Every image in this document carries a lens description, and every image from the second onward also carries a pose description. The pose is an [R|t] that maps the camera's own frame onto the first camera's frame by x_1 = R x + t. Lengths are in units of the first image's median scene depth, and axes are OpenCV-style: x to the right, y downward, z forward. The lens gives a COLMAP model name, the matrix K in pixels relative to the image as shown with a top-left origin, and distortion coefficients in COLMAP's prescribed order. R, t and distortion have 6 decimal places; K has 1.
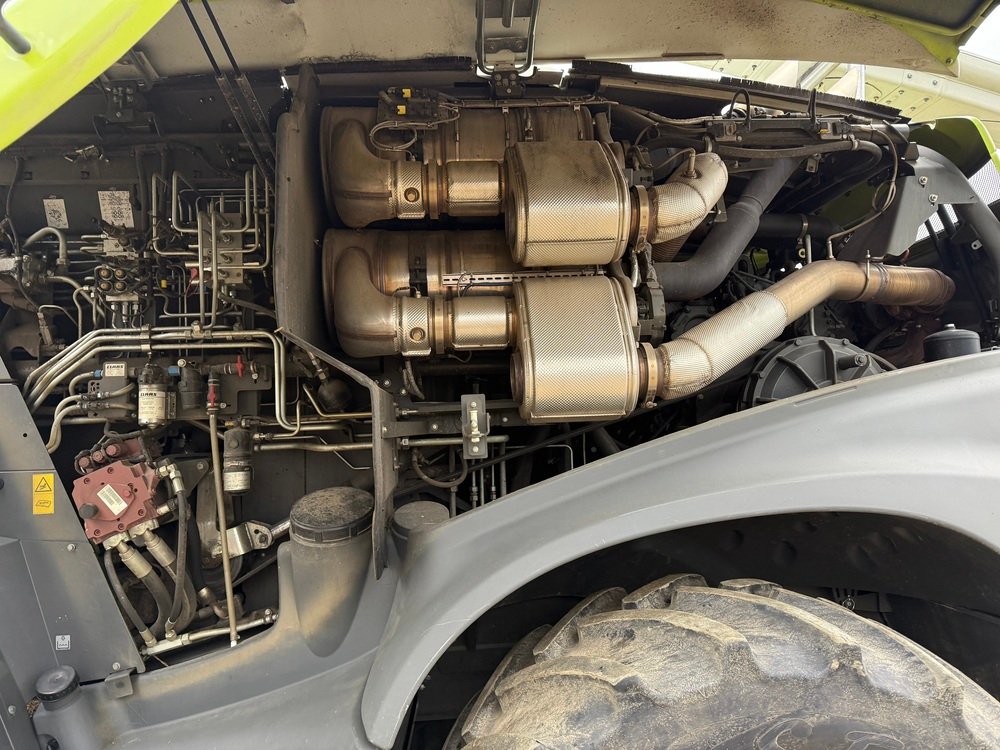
lens RADIAL K [[702.0, 0, 501.3], [0, 702.0, 374.8], [0, 0, 1]] dist [0.018624, -0.027121]
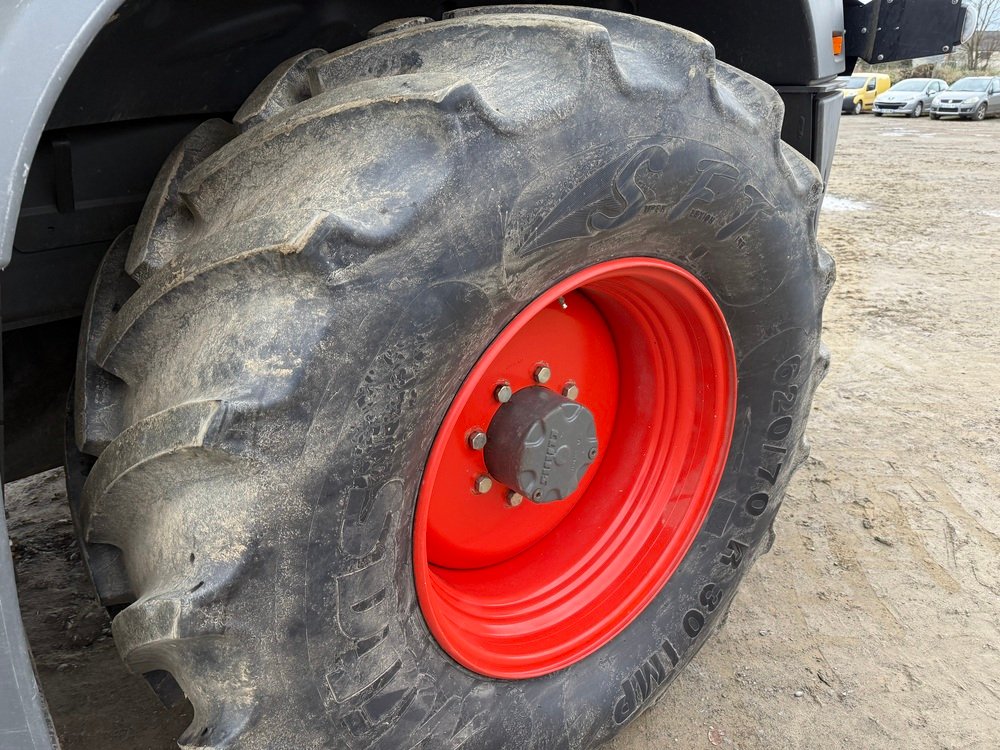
lens RADIAL K [[702.0, 0, 500.6], [0, 702.0, 377.1], [0, 0, 1]] dist [0.018624, -0.027121]
pose [[0.812100, -0.226576, 0.537733, -0.157982], [-0.039421, 0.898127, 0.437965, 0.389245], [-0.582185, -0.376869, 0.720437, 0.474111]]
